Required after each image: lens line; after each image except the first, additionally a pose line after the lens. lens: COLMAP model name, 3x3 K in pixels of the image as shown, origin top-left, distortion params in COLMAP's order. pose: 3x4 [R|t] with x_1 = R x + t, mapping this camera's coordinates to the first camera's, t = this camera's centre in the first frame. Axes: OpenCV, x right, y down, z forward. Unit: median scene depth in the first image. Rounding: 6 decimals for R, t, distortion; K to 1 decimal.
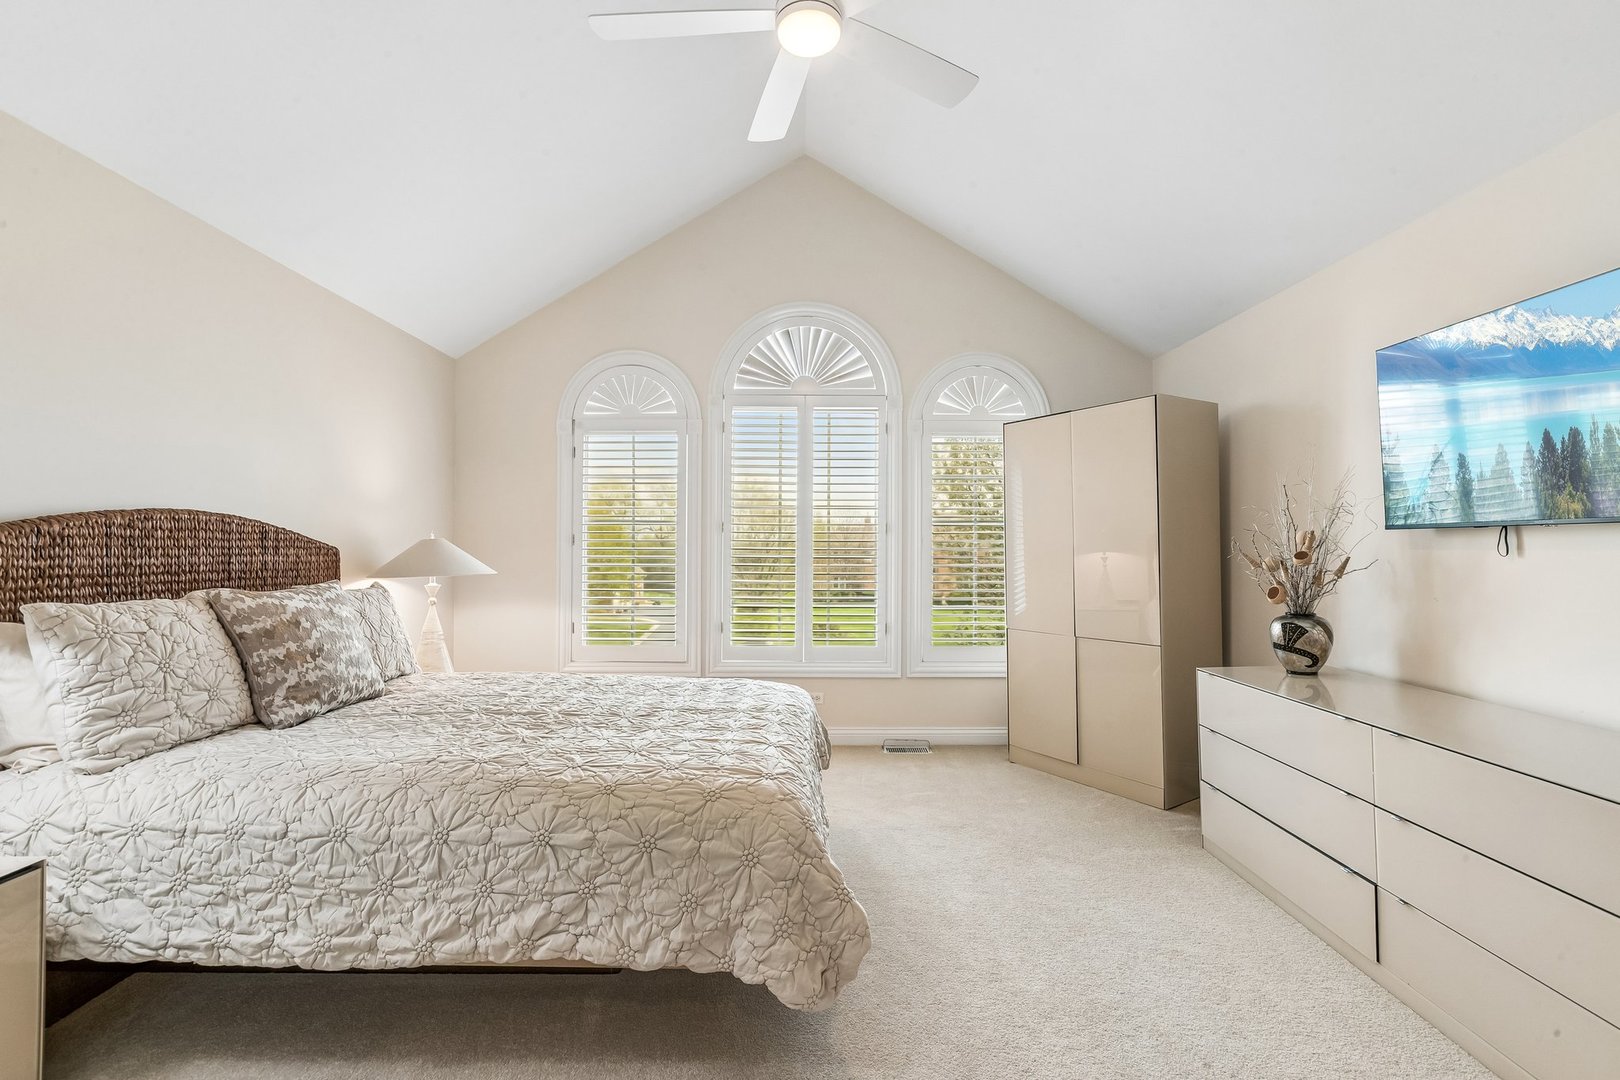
lens RADIAL K [[737.8, 0, 810.0], [0, 737.8, 540.0], [0, 0, 1]] dist [-0.001318, -0.000459]
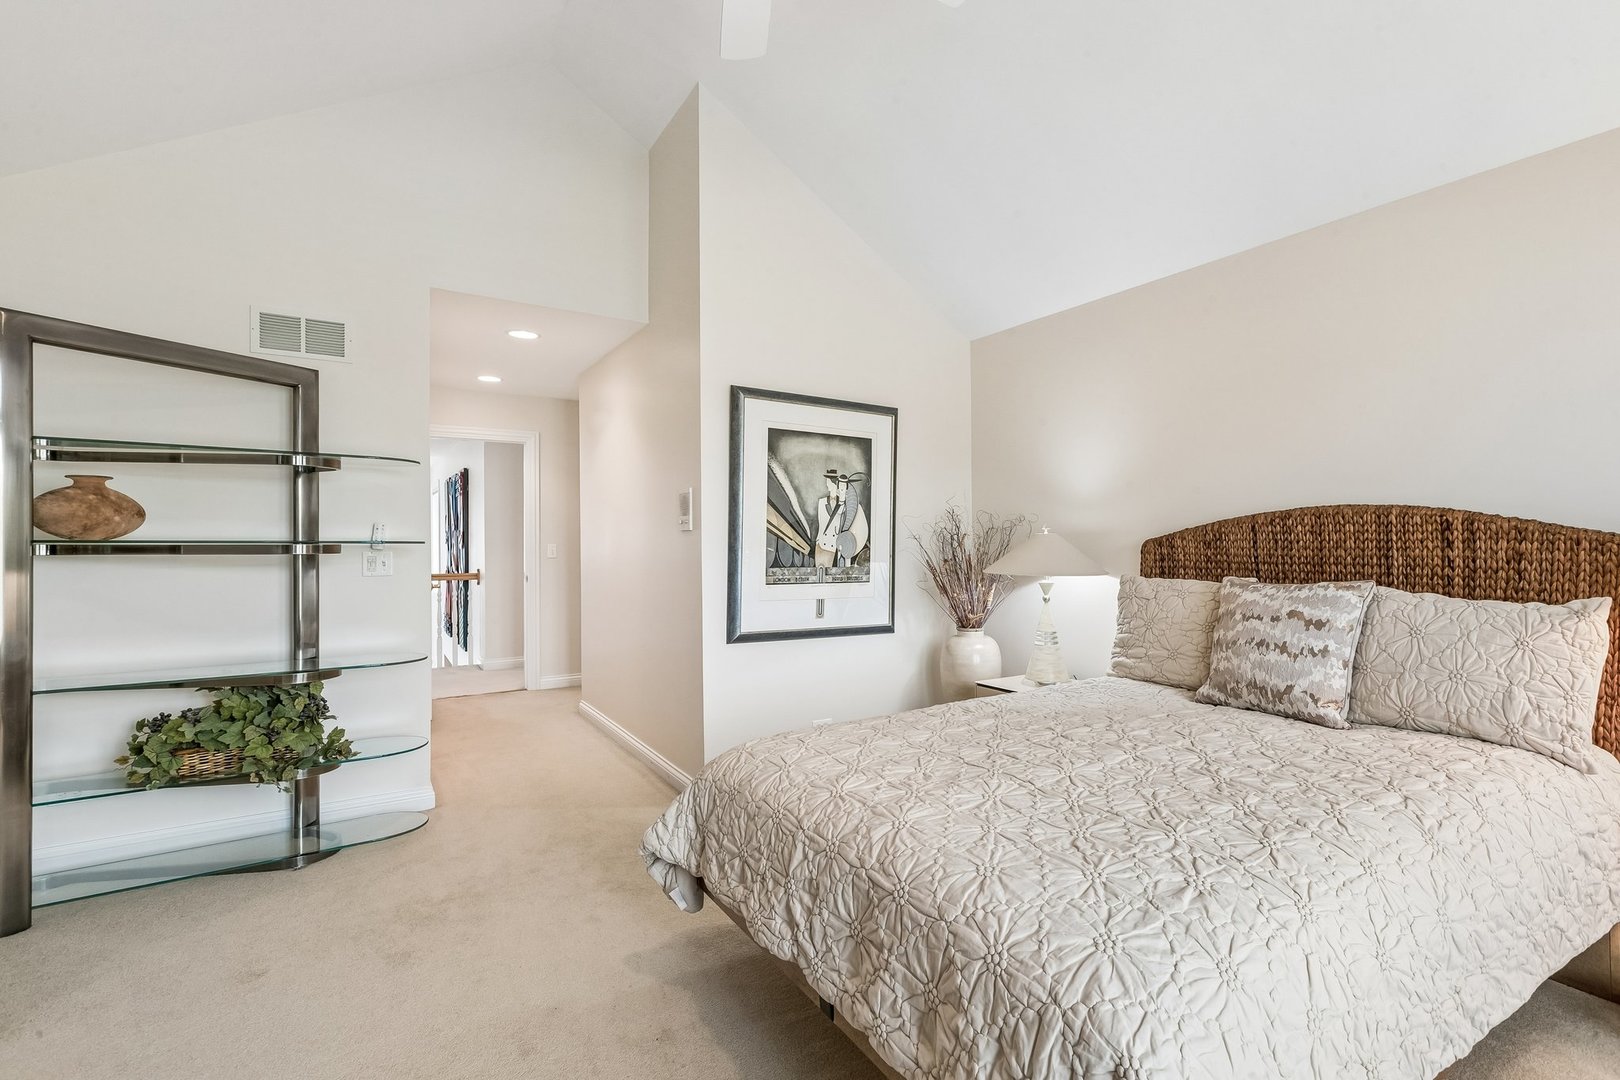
lens RADIAL K [[737.8, 0, 810.0], [0, 737.8, 540.0], [0, 0, 1]] dist [-0.001318, -0.000459]
pose [[-0.849010, 0.002806, -0.528369, 0.337392], [0.010026, 0.999891, -0.010801, 0.012656], [0.528281, -0.014468, -0.848946, 1.448640]]
